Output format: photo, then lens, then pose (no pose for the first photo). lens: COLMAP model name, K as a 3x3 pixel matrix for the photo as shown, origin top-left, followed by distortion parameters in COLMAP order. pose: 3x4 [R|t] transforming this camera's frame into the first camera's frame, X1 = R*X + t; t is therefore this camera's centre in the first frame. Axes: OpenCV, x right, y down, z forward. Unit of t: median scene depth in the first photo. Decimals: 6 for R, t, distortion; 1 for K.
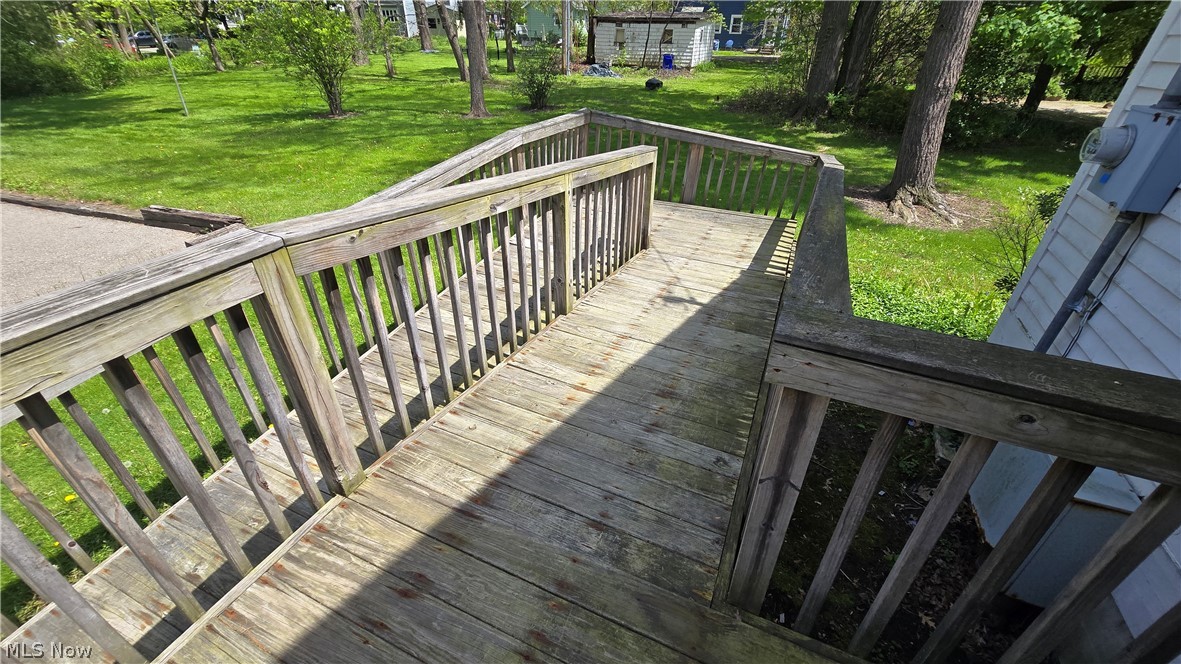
lens RADIAL K [[479.5, 0, 591.1], [0, 479.5, 333.3], [0, 0, 1]] dist [-0.000441, 0.001882]
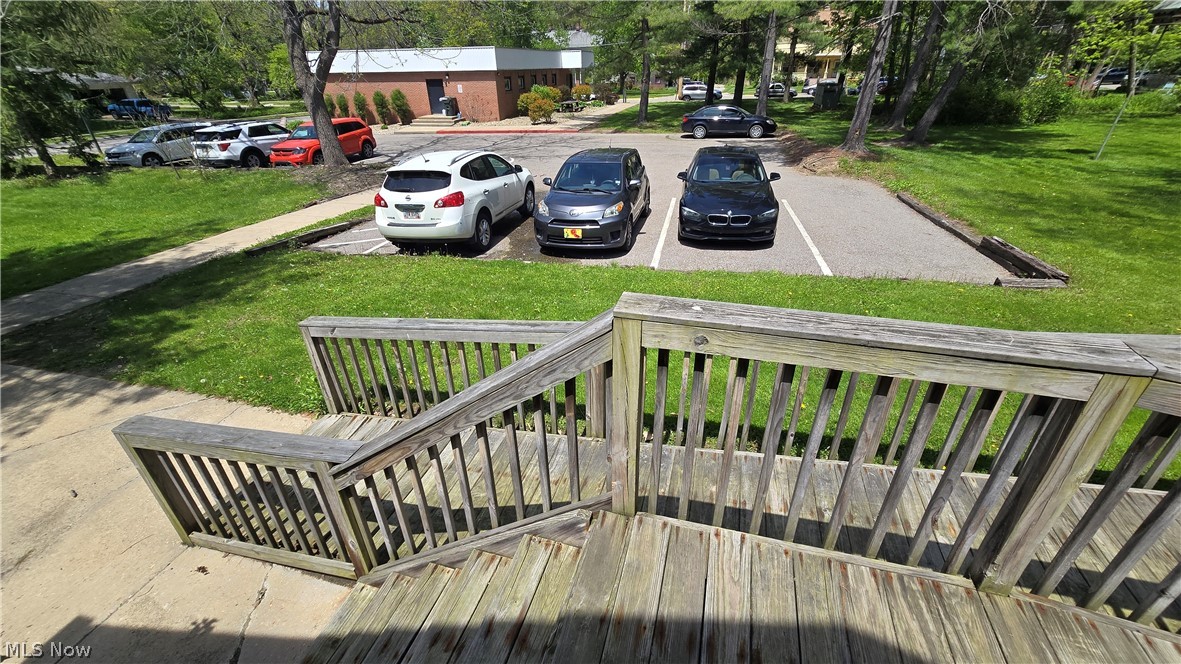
lens RADIAL K [[479.5, 0, 602.8], [0, 479.5, 336.8], [0, 0, 1]] dist [-0.000441, 0.001882]
pose [[0.154151, 0.471624, -0.868221, -0.018818], [-0.510209, 0.790499, 0.338818, -0.010920], [0.846123, 0.390745, 0.362484, -0.209465]]
